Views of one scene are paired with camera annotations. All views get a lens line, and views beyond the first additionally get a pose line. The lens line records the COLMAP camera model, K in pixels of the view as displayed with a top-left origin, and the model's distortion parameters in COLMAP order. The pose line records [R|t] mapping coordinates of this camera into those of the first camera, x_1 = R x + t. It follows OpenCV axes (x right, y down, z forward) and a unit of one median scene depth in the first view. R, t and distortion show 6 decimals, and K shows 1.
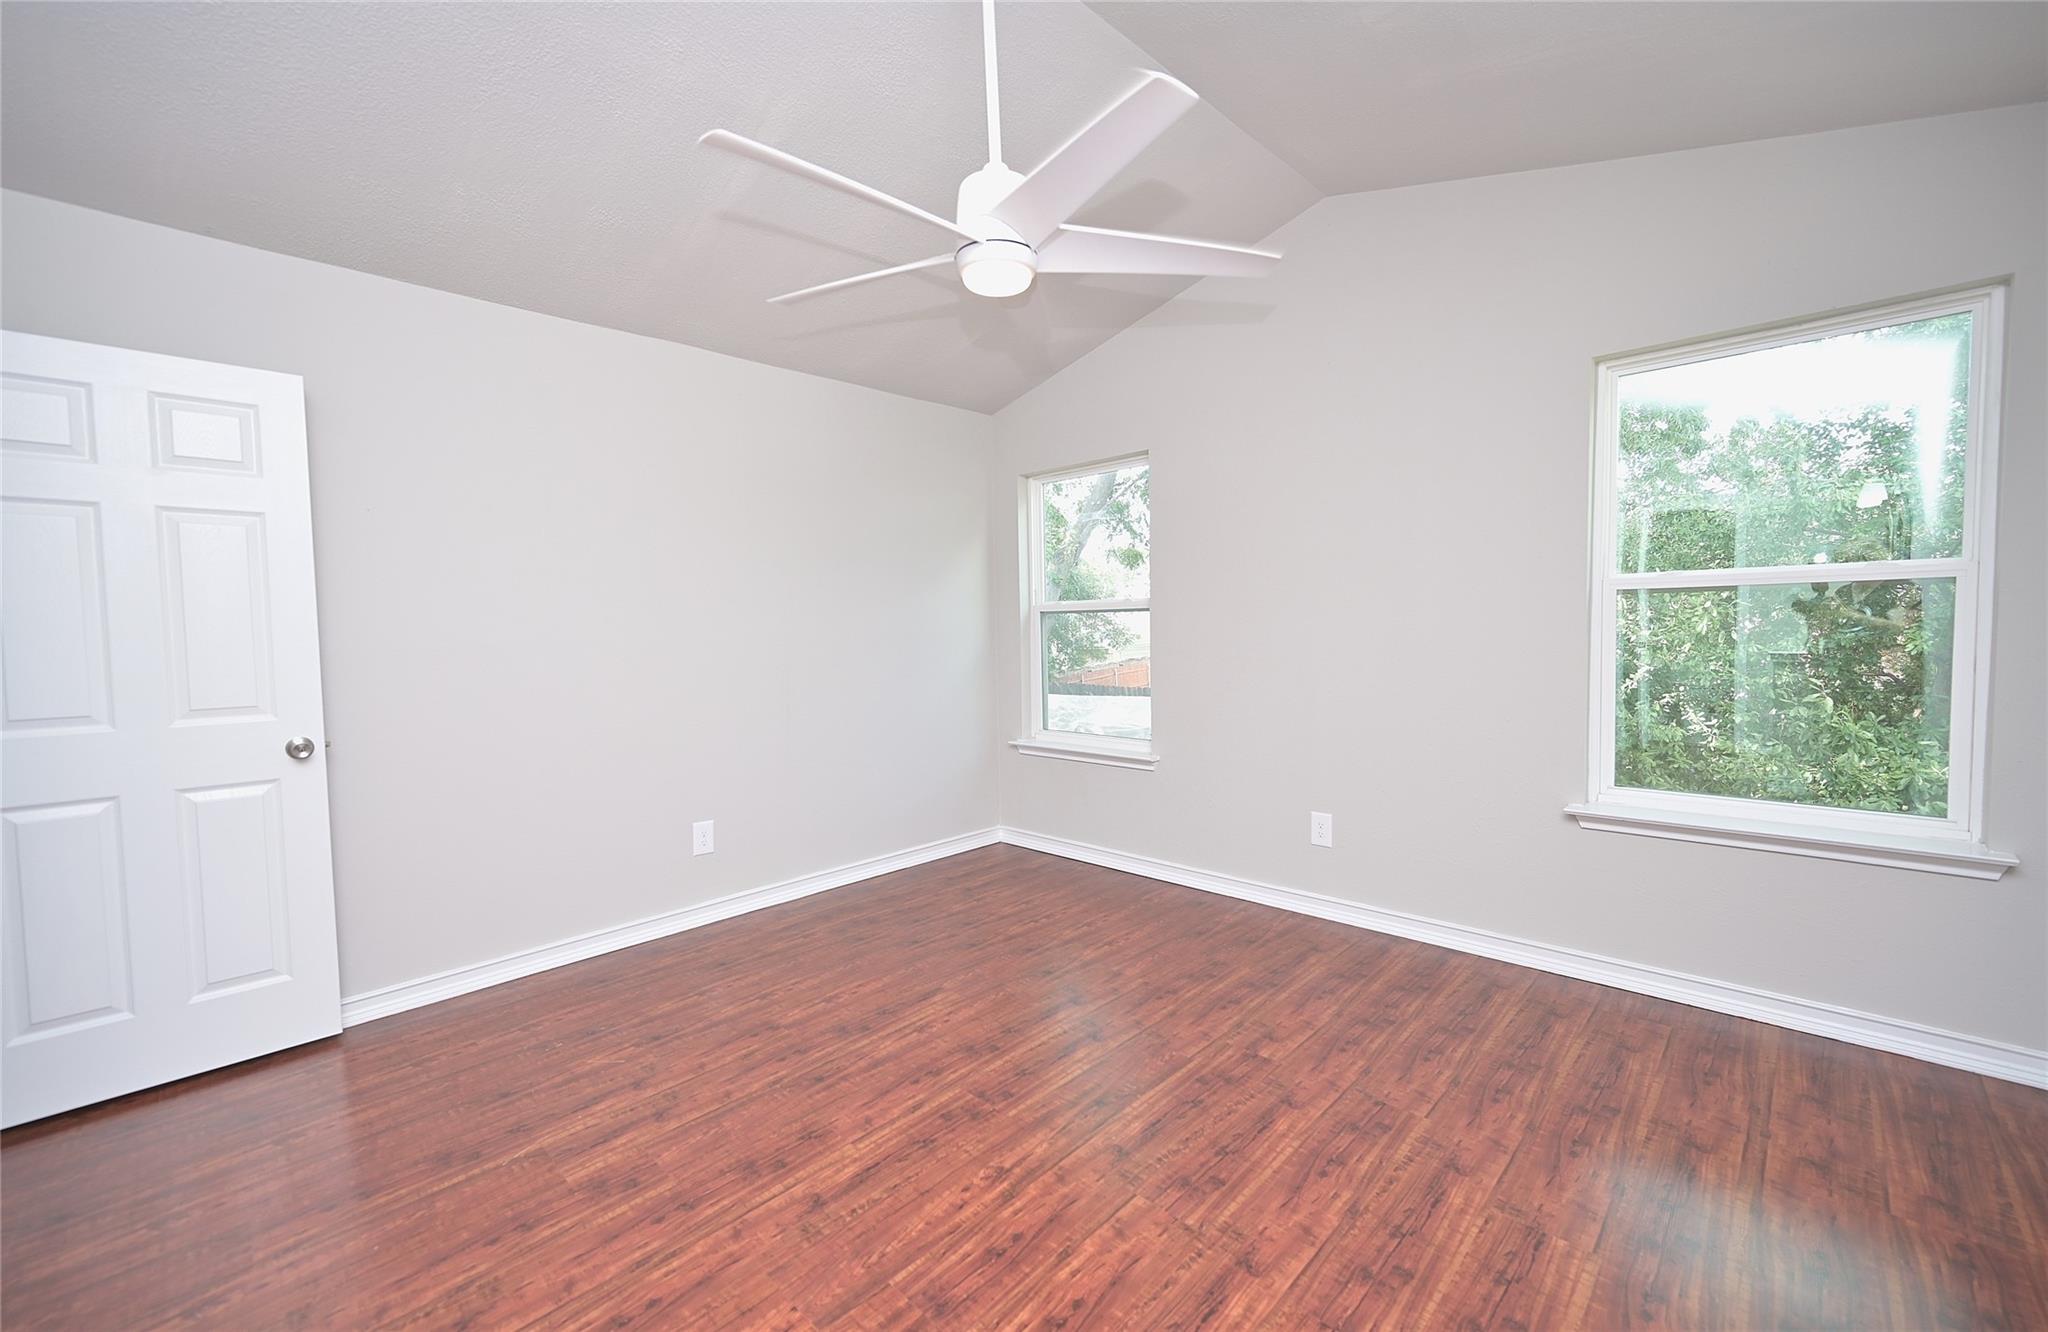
lens RADIAL K [[827.7, 0, 1024.3], [0, 827.7, 665.8], [0, 0, 1]] dist [-0.000701, -0.000029]
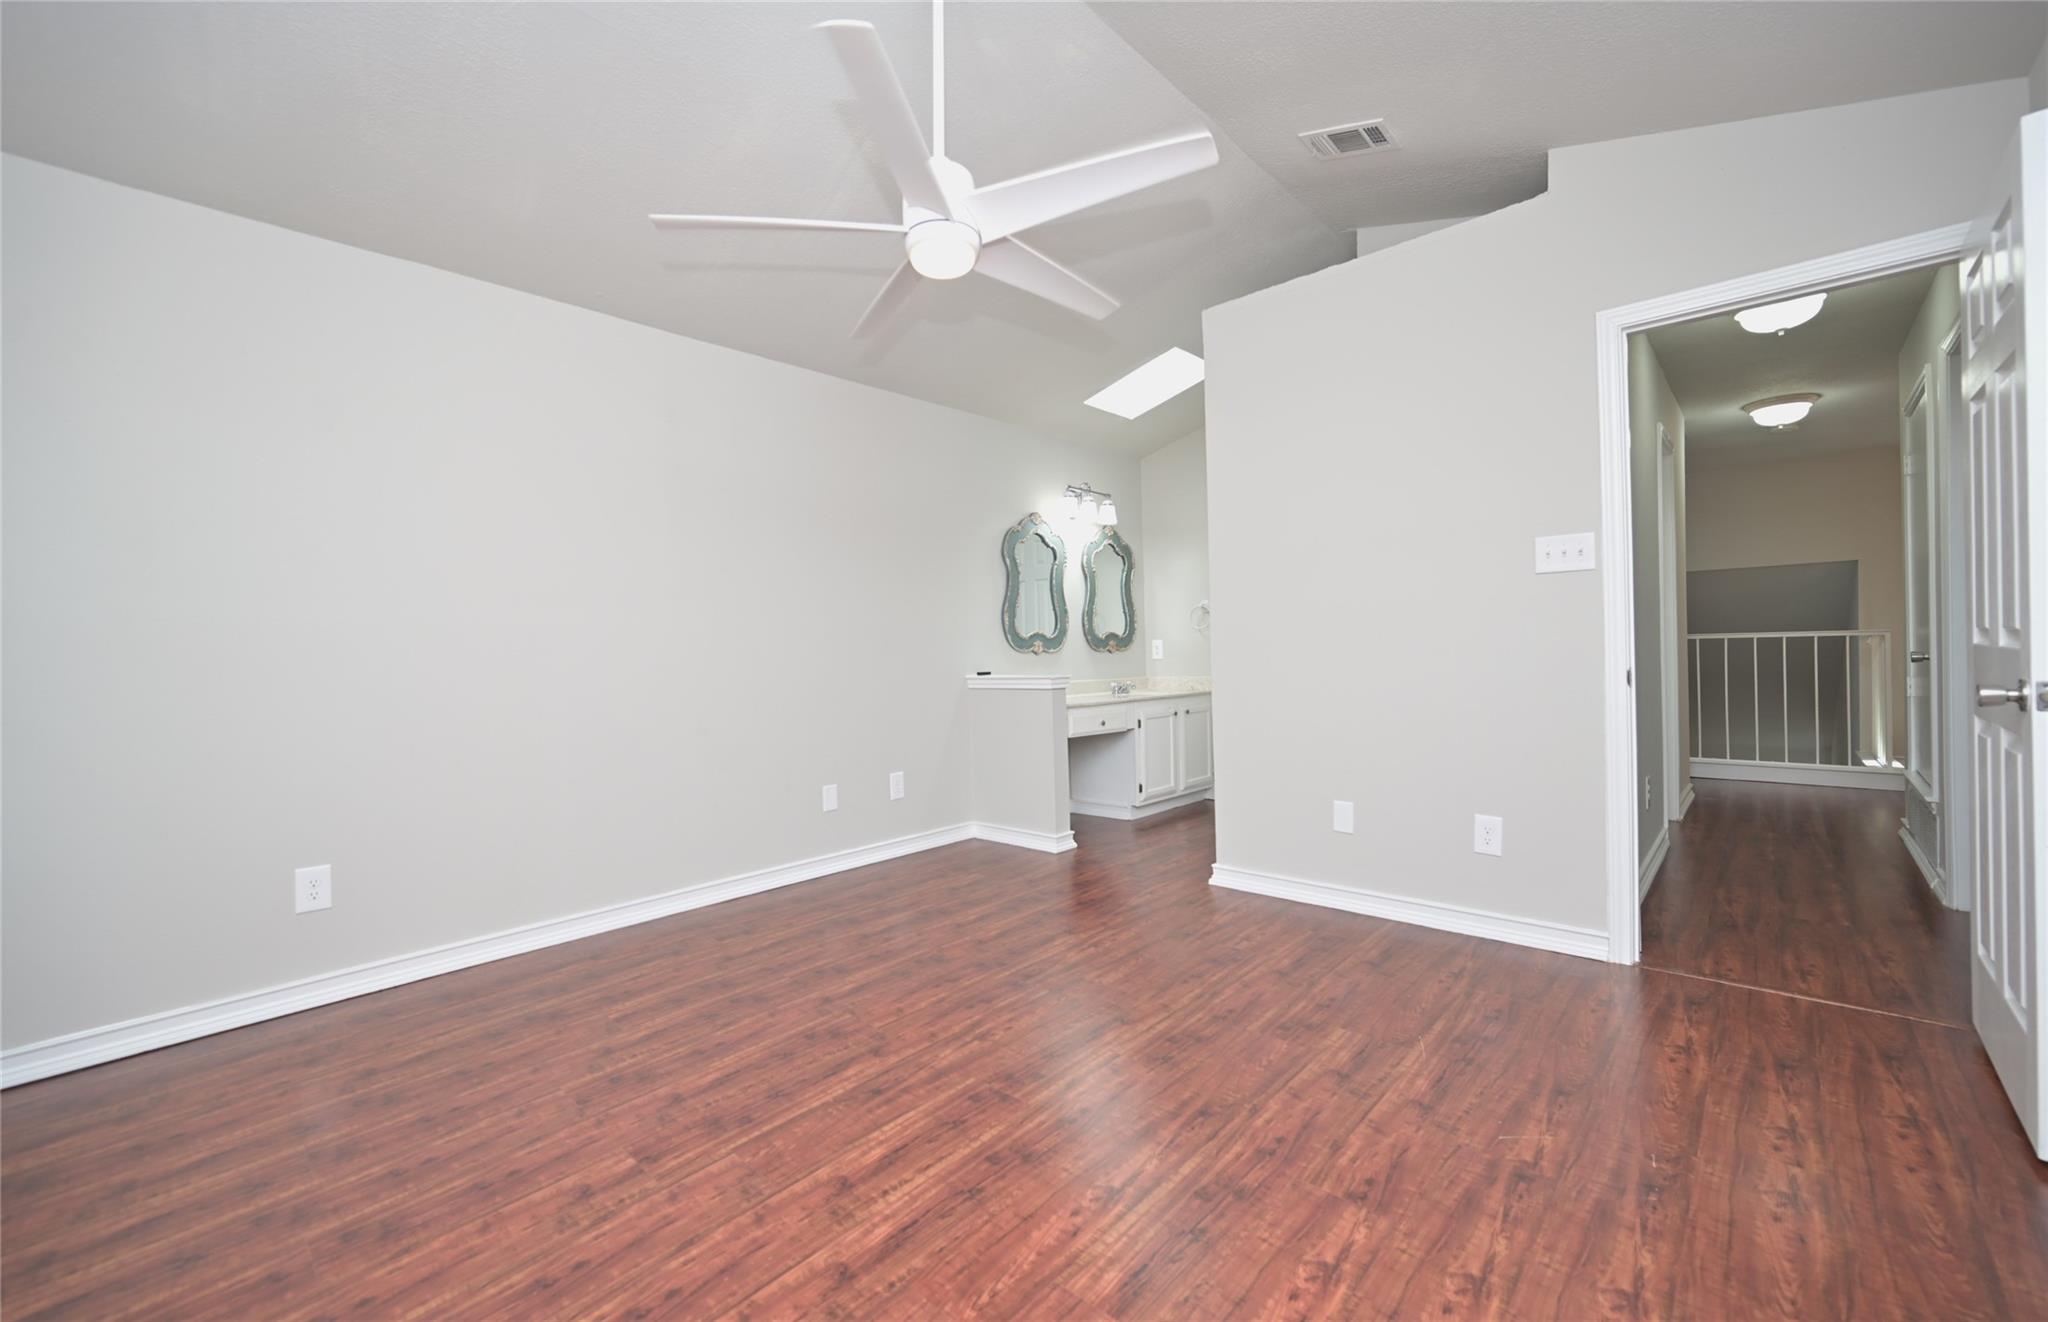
lens RADIAL K [[827.7, 0, 1023.1], [0, 827.7, 663.3], [0, 0, 1]] dist [-0.000701, -0.000029]
pose [[-0.998325, 0.050210, -0.028757, -0.070060], [0.048199, 0.996601, 0.066808, -0.010296], [0.032014, 0.065310, -0.997351, 1.867369]]
